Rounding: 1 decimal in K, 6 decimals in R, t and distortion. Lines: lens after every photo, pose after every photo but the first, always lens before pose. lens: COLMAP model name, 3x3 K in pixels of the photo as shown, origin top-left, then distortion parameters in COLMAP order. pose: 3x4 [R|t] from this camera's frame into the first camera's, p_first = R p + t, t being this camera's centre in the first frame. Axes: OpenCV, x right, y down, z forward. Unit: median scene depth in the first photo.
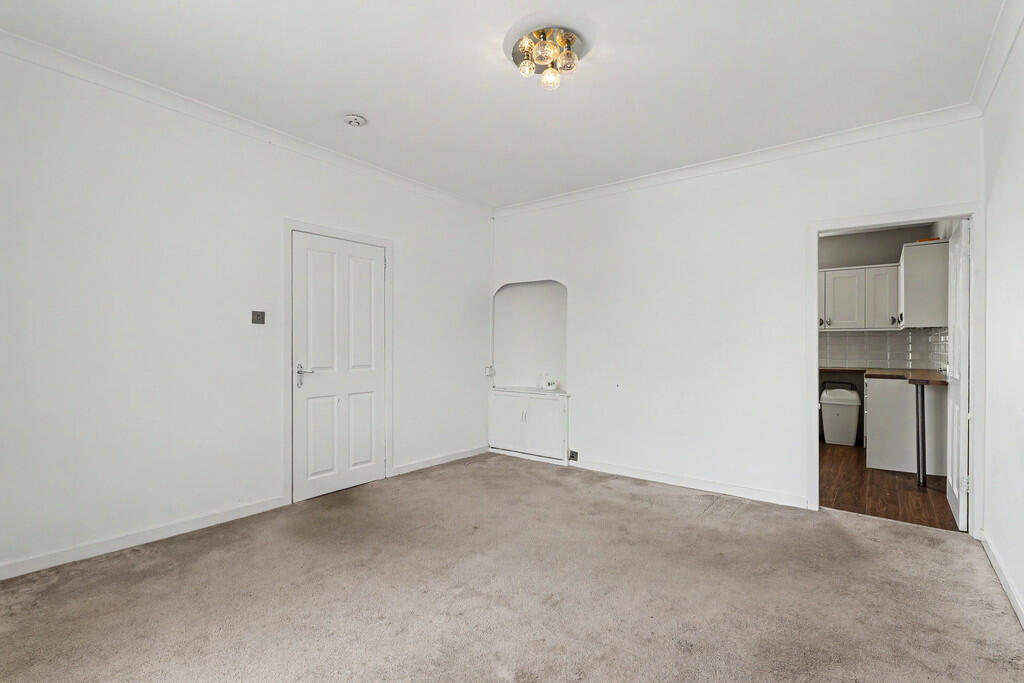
lens RADIAL K [[482.6, 0, 512.0], [0, 482.6, 341.5], [0, 0, 1]] dist [0.002767, 0.000780]
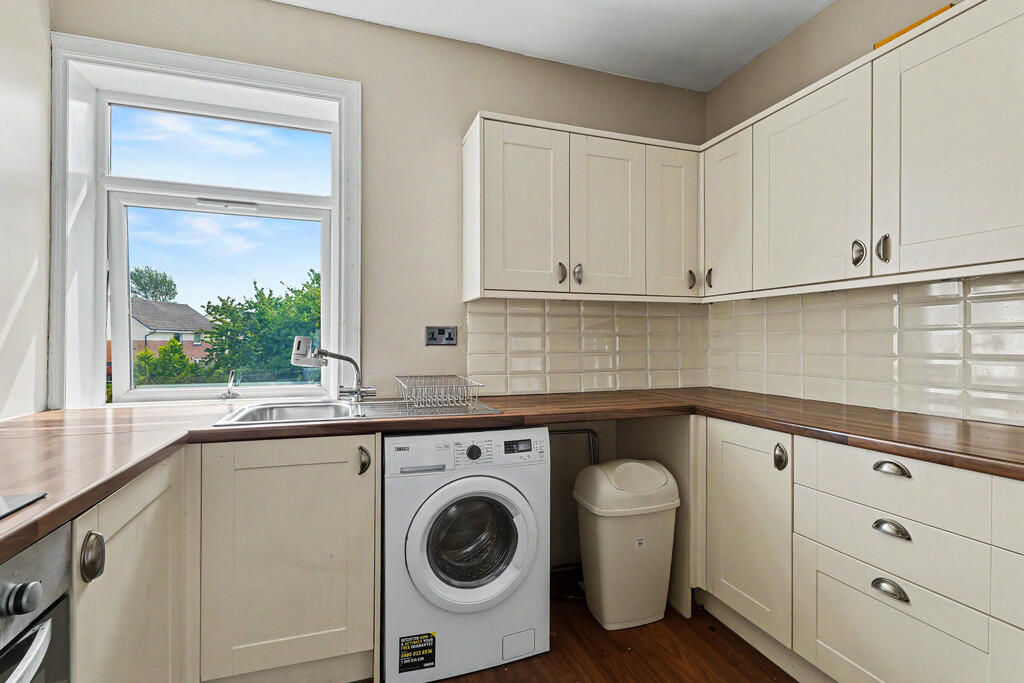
lens RADIAL K [[482.6, 0, 512.0], [0, 482.6, 341.5], [0, 0, 1]] dist [0.002767, 0.000780]
pose [[0.546817, -0.001696, 0.837251, 0.327740], [0.000523, 0.999998, 0.001684, 0.010027], [-0.837252, -0.000482, 0.546817, 0.849101]]
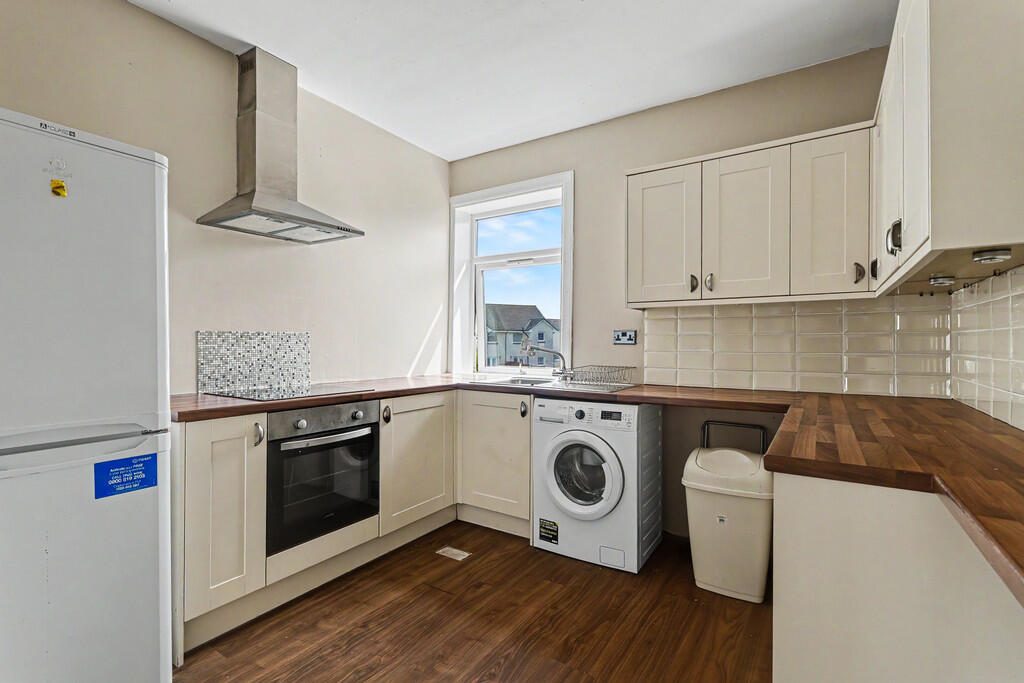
lens RADIAL K [[482.6, 0, 512.0], [0, 482.6, 341.5], [0, 0, 1]] dist [0.002767, 0.000780]
pose [[0.997449, -0.000410, 0.071378, 0.460242], [0.000289, 0.999999, 0.001704, 0.009935], [-0.071378, -0.001679, 0.997448, 0.602615]]
